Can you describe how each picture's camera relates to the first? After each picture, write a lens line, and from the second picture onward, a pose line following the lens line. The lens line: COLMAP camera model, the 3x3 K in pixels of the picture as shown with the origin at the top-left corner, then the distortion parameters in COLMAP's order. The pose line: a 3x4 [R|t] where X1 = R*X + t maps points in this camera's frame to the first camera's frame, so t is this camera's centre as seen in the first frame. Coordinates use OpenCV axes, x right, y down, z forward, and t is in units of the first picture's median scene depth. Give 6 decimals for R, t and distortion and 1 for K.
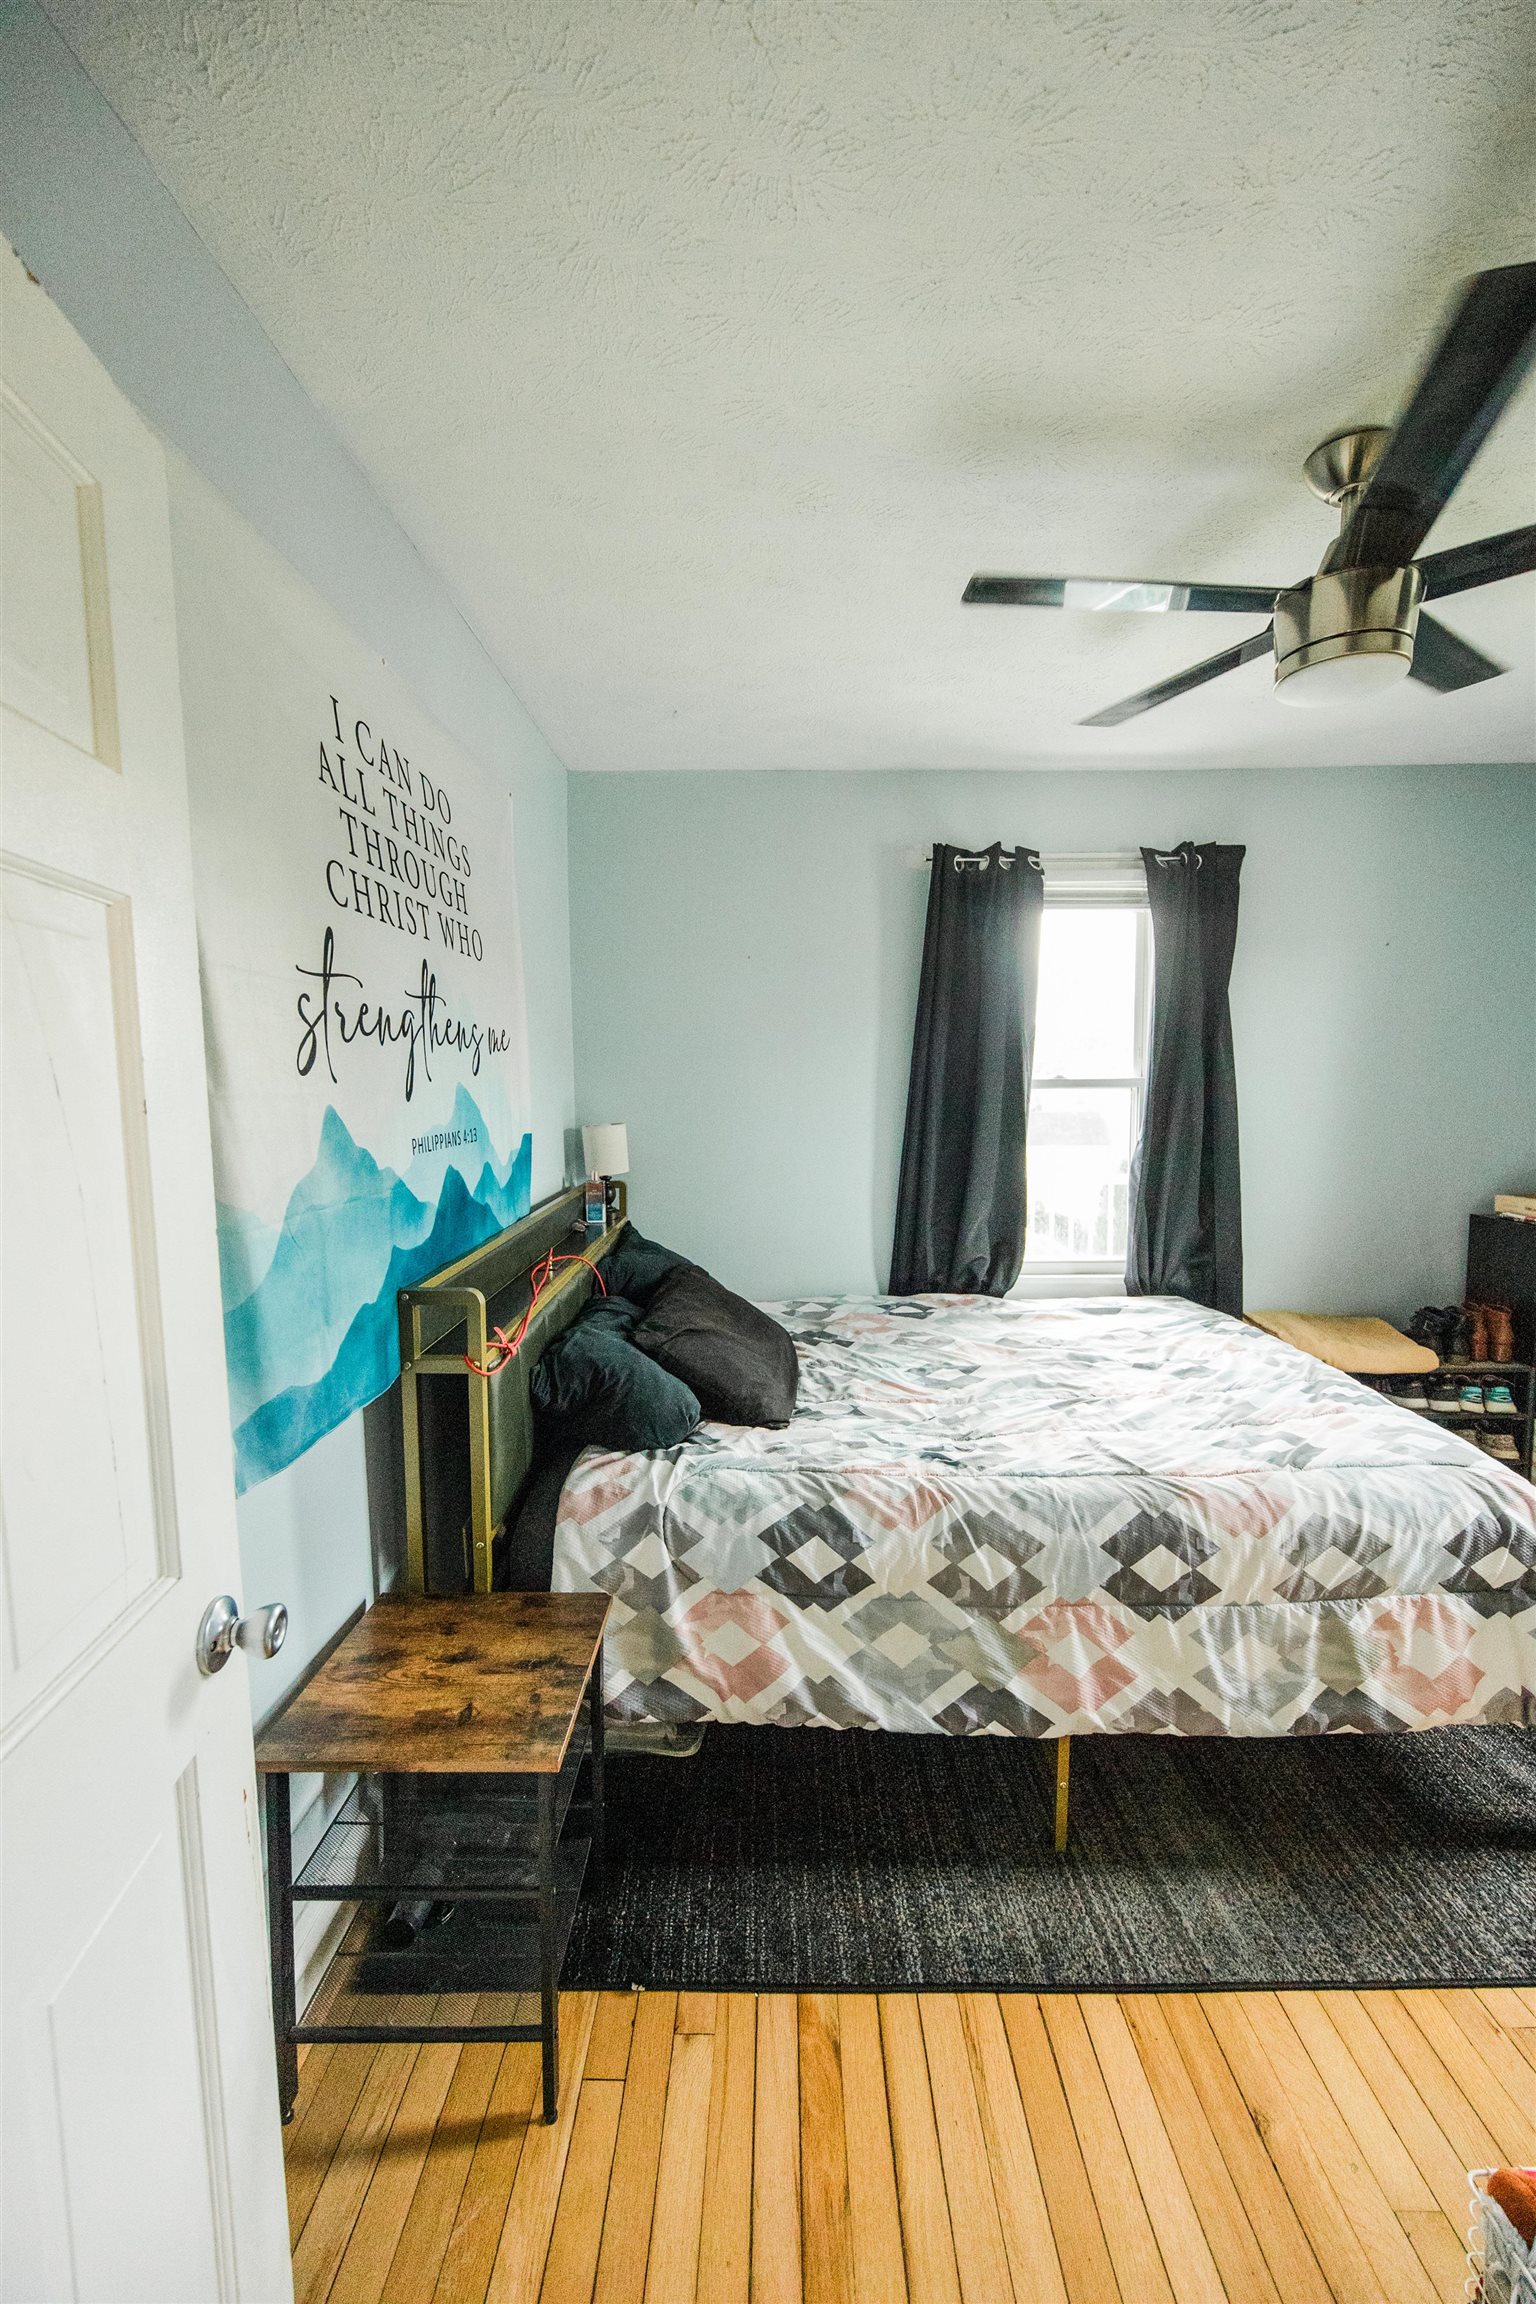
lens RADIAL K [[892.6, 0, 768.0], [0, 892.6, 1152.0], [0, 0, 1]] dist [0.000704, 0.000047]
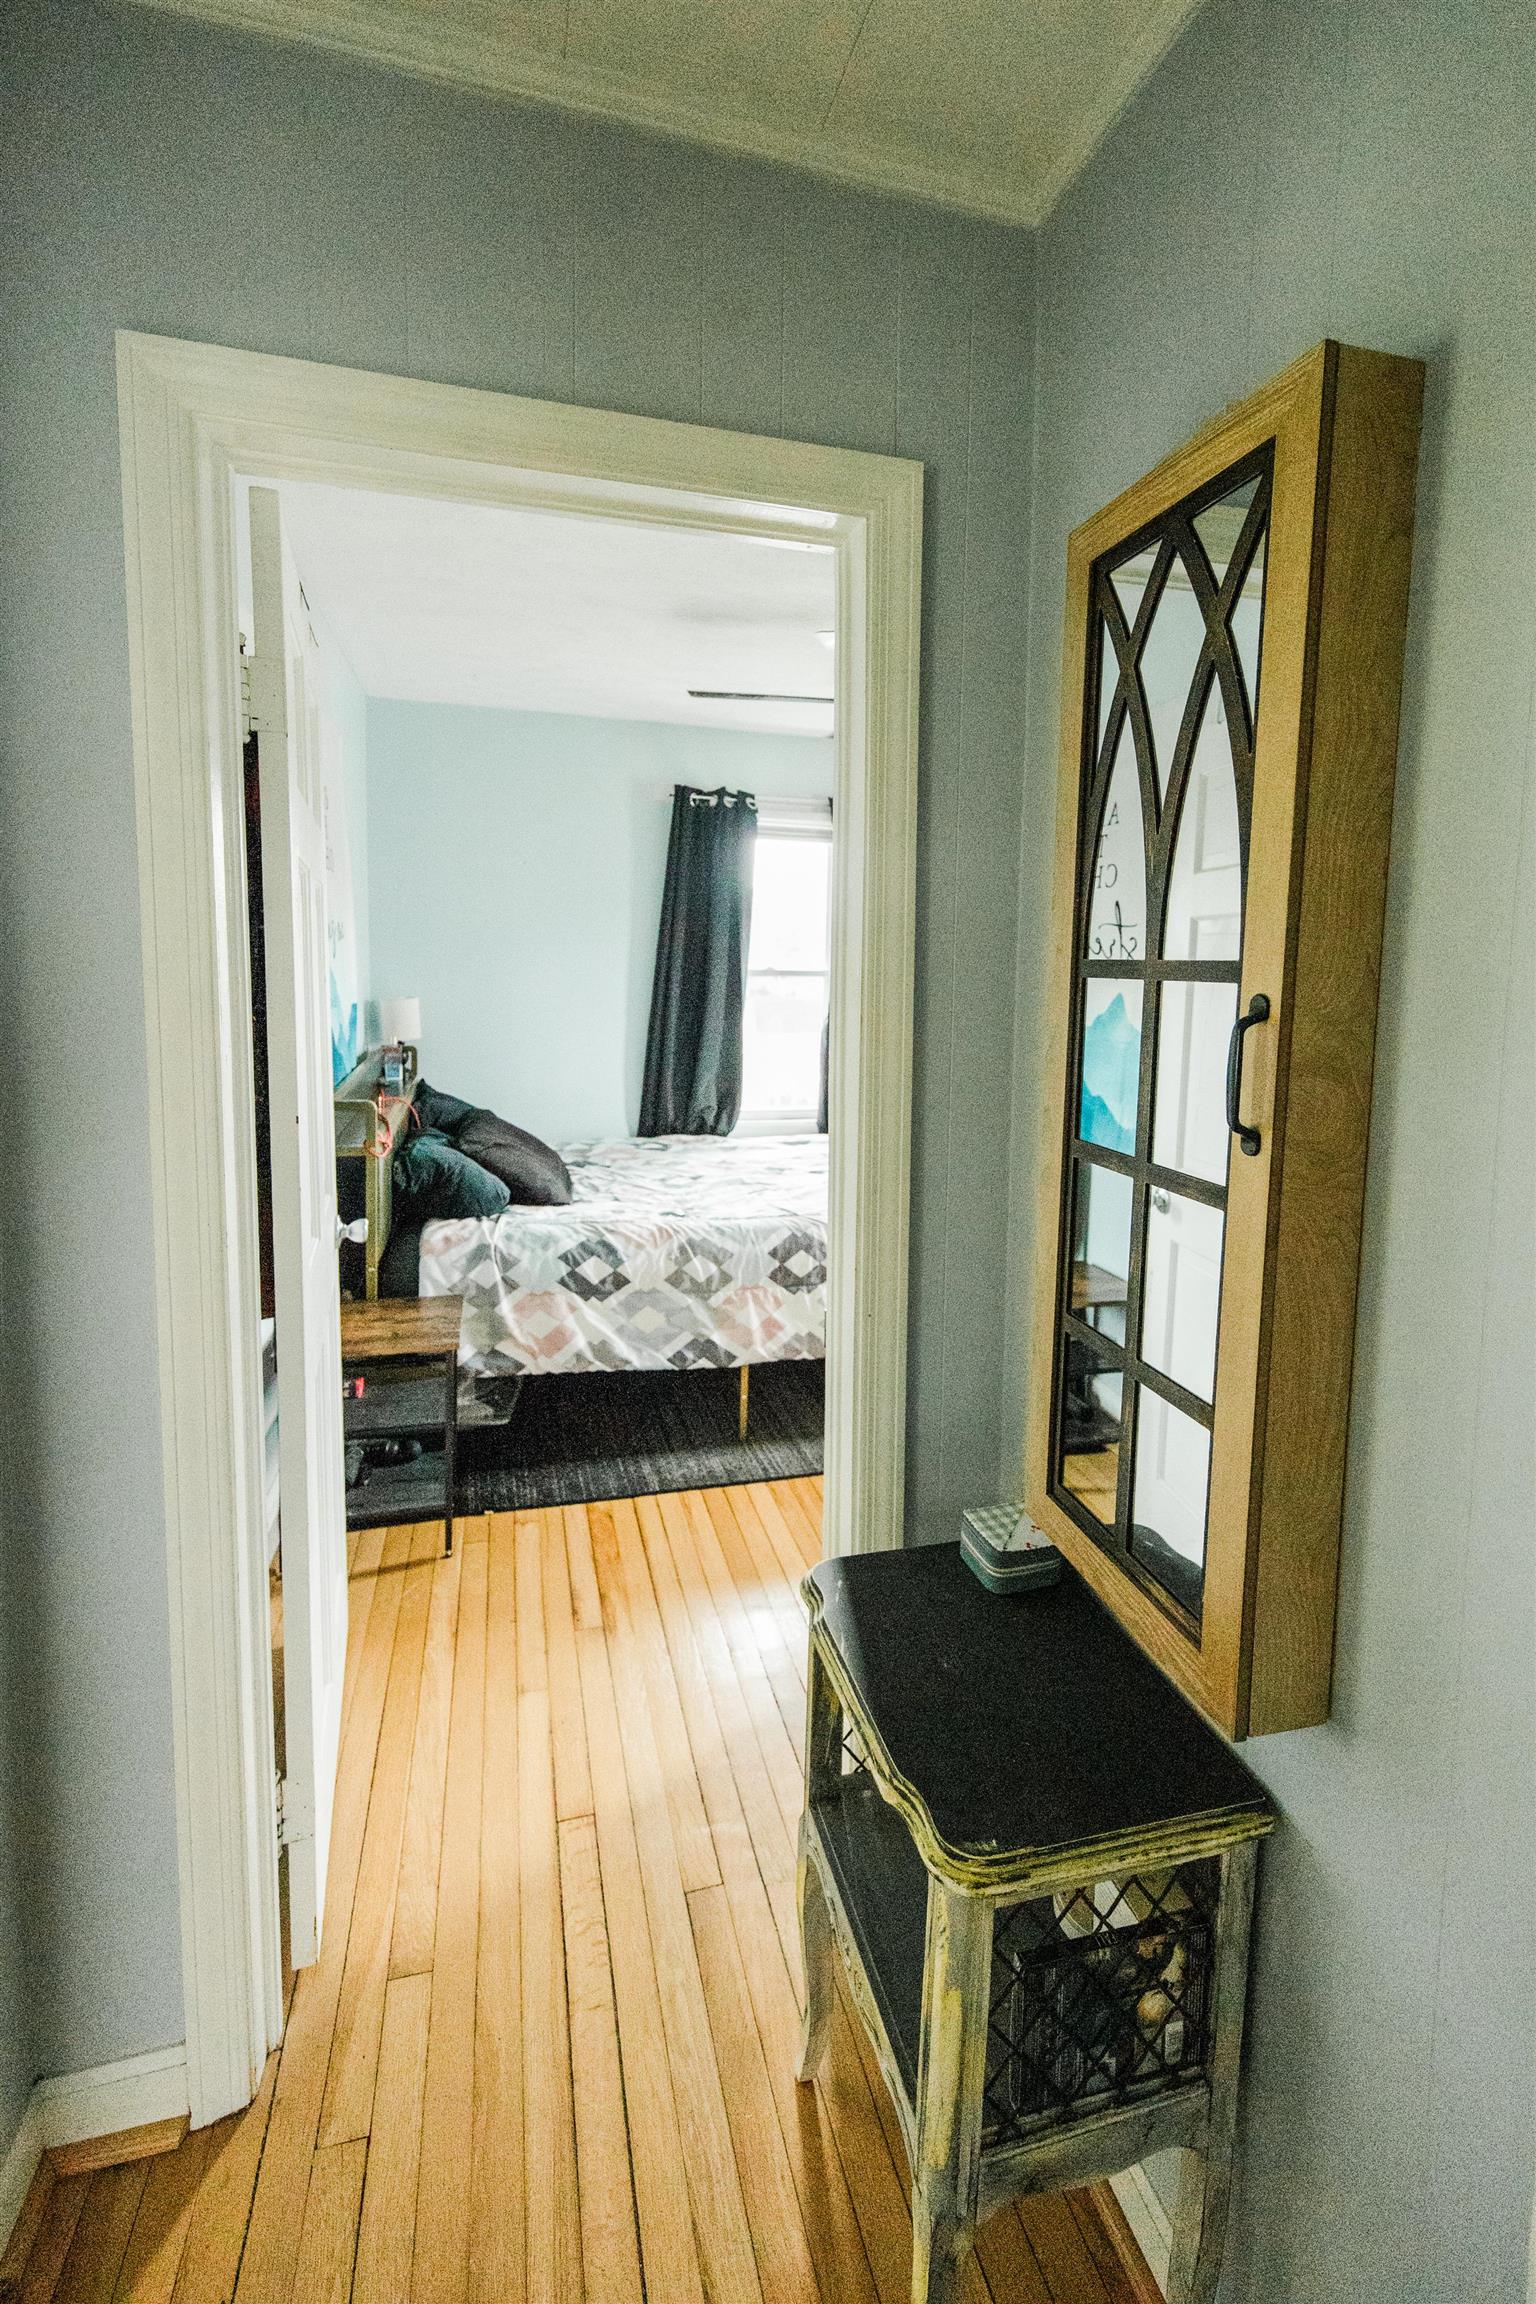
lens RADIAL K [[954.2, 0, 765.7], [0, 954.2, 1040.0], [0, 0, 1]] dist [-0.000580, 0.000017]
pose [[0.962993, 0.005744, 0.269464, -0.112729], [-0.006081, 0.999981, 0.000418, 0.043518], [-0.269457, -0.002041, 0.963010, -0.717278]]
